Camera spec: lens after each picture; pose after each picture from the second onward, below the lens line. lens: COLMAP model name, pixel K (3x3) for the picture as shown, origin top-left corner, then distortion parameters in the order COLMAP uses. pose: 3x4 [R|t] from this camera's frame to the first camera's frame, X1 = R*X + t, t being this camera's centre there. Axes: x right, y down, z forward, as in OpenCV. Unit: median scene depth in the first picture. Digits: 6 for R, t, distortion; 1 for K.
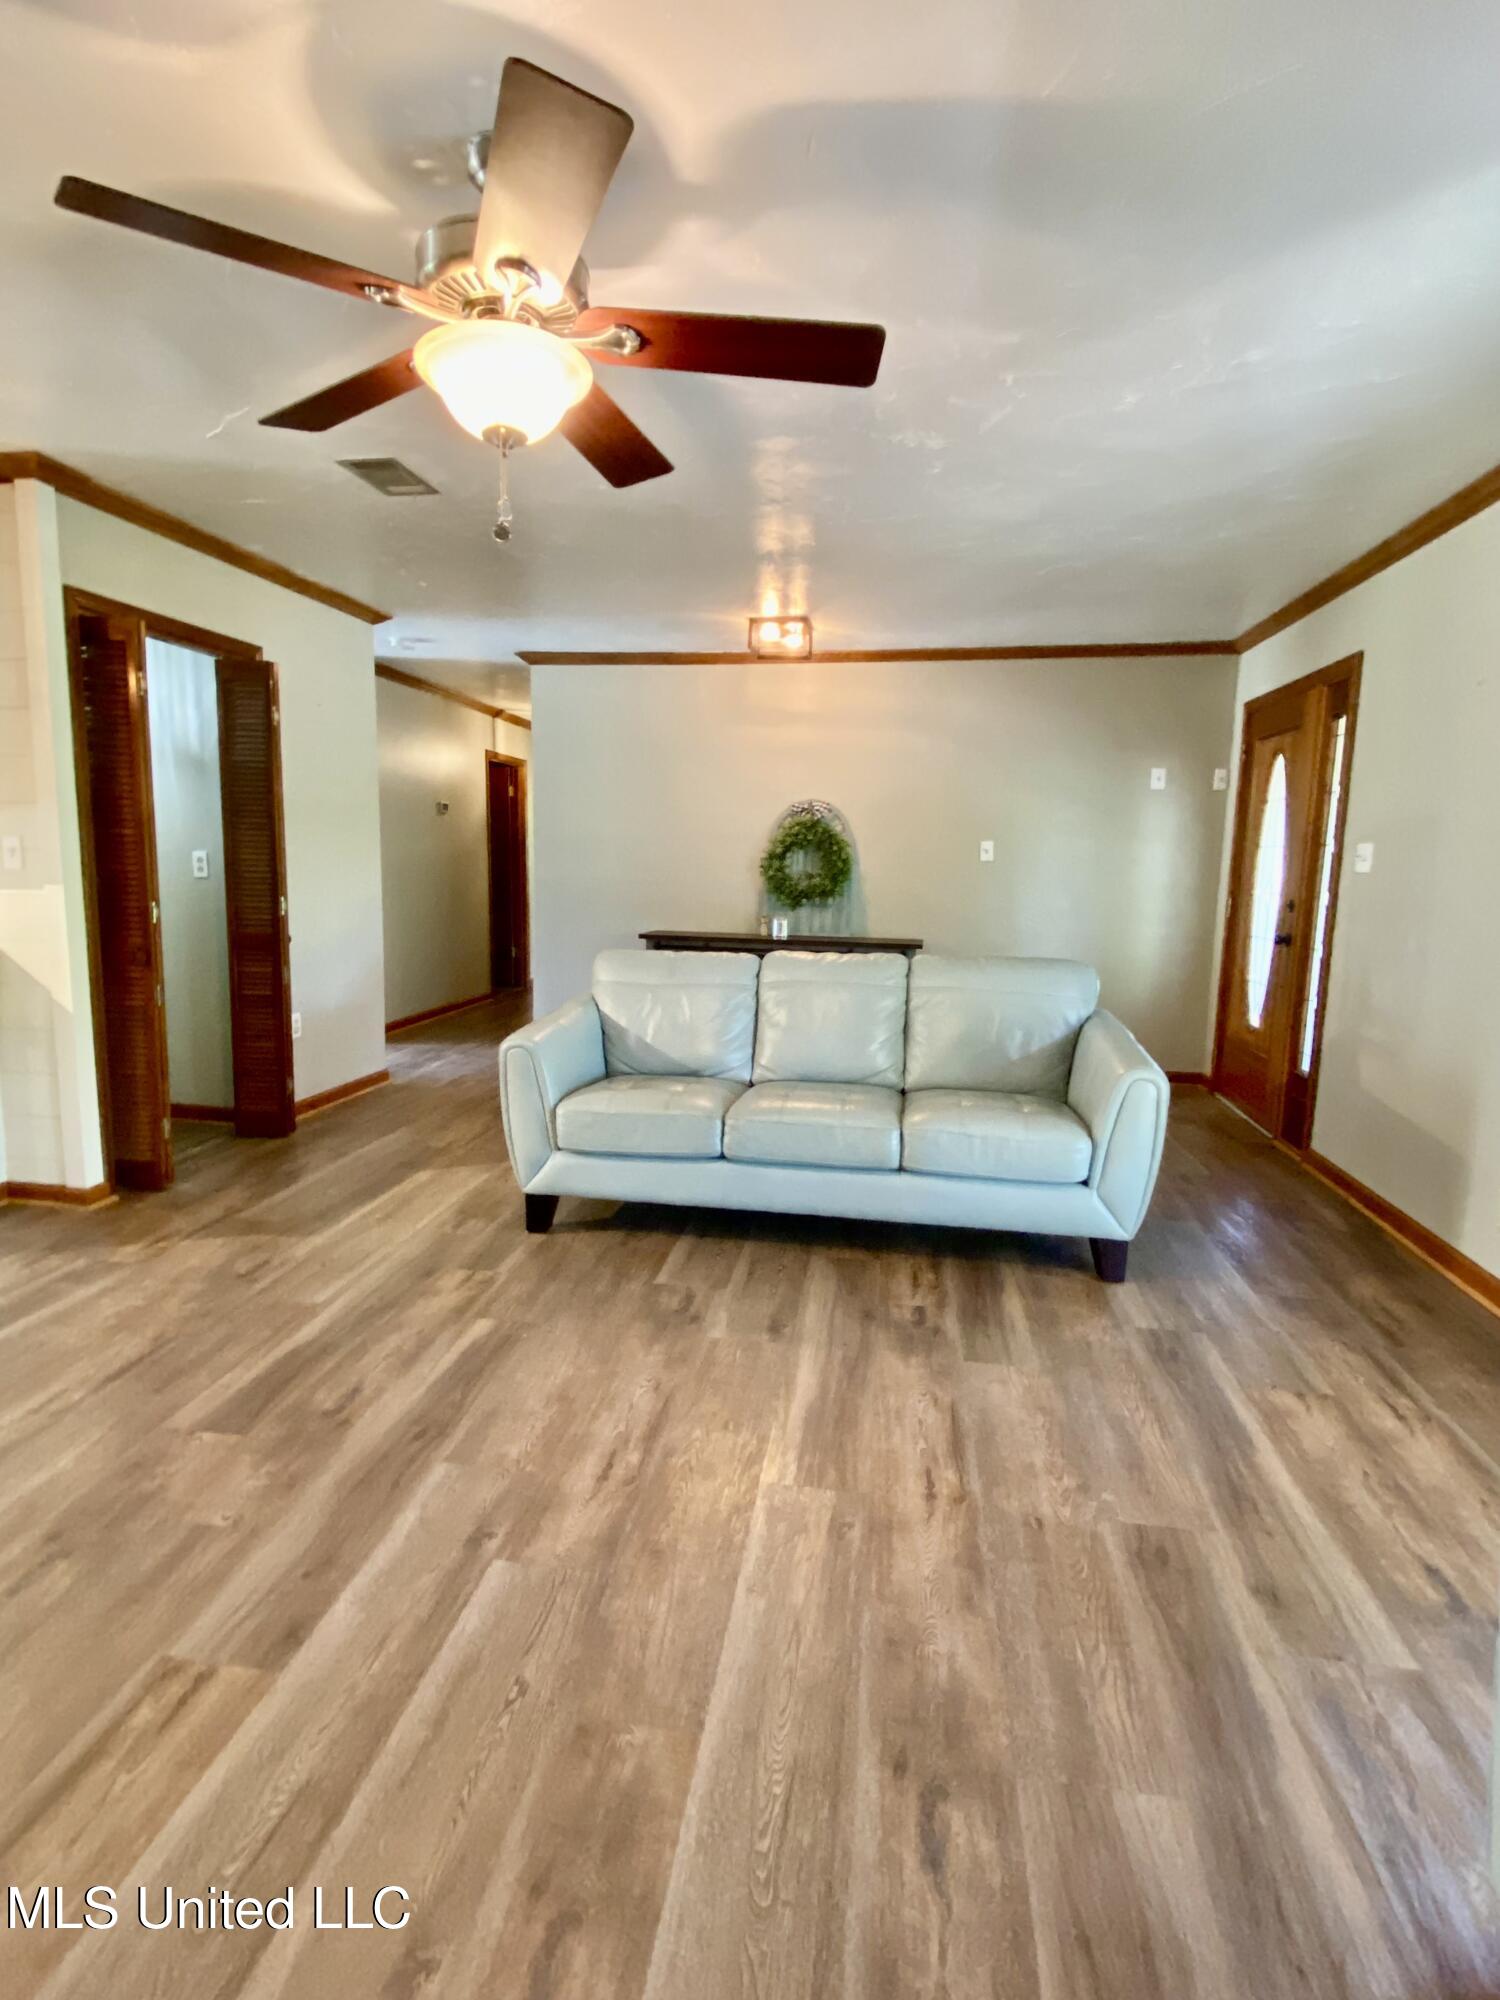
lens RADIAL K [[1027.8, 0, 750.0], [0, 1027.8, 1000.0], [0, 0, 1]] dist [0.002097, -0.000065]
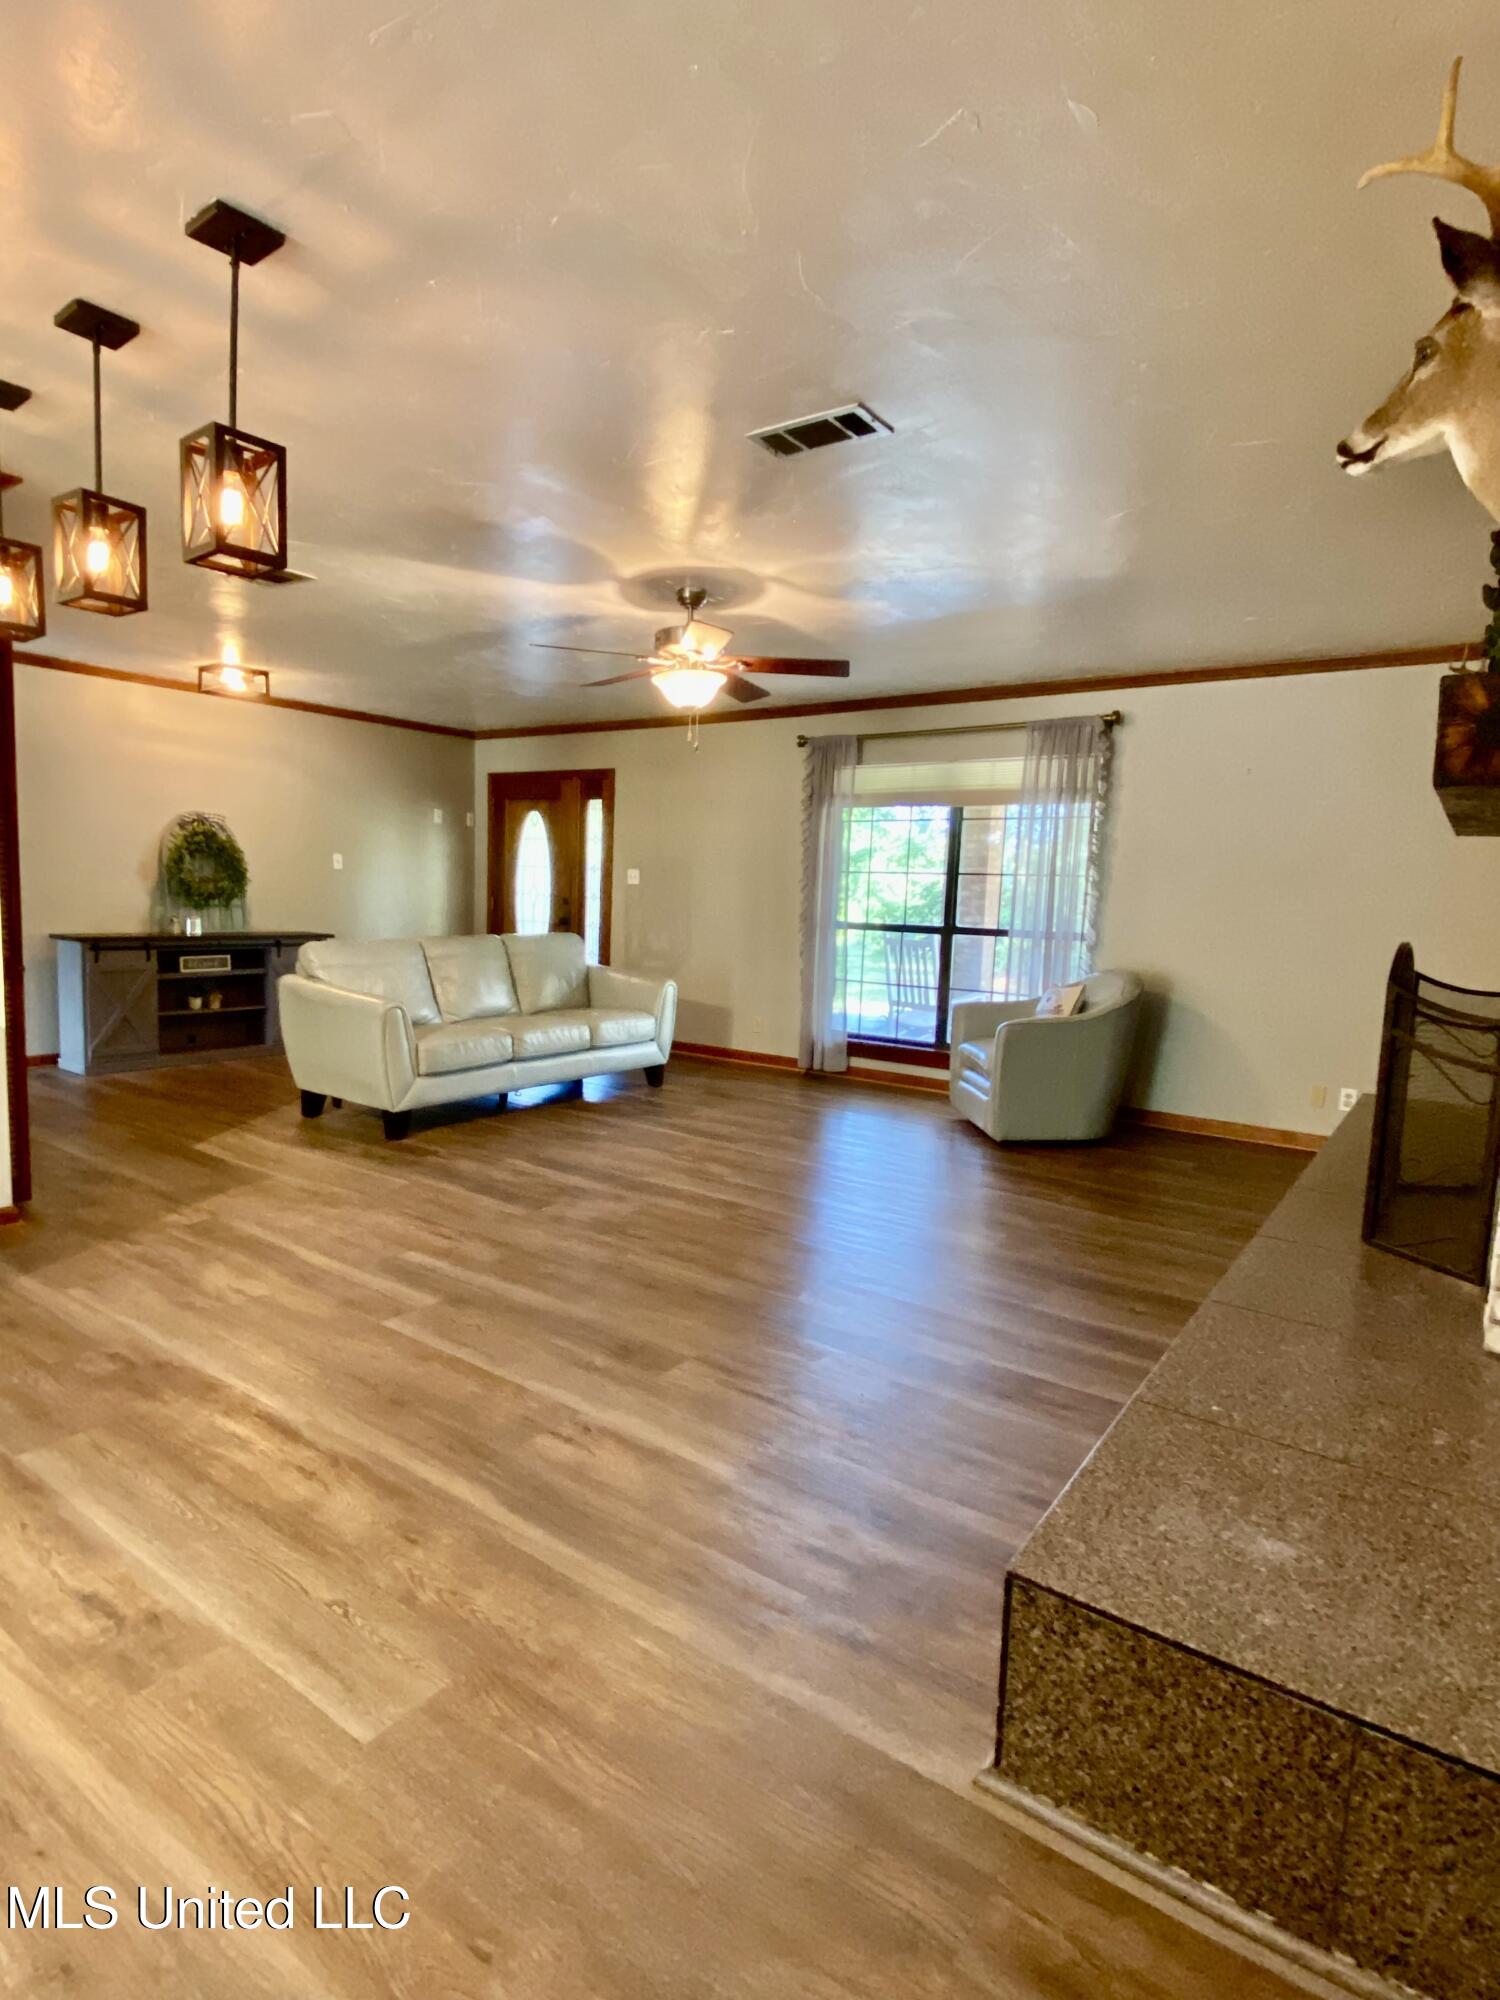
lens RADIAL K [[1027.8, 0, 750.0], [0, 1027.8, 1000.0], [0, 0, 1]] dist [0.002097, -0.000065]
pose [[0.438371, -0.097573, 0.893482, -1.280256], [0.092189, 0.993728, 0.063290, -0.008043], [-0.894054, 0.054625, 0.444616, -0.074672]]
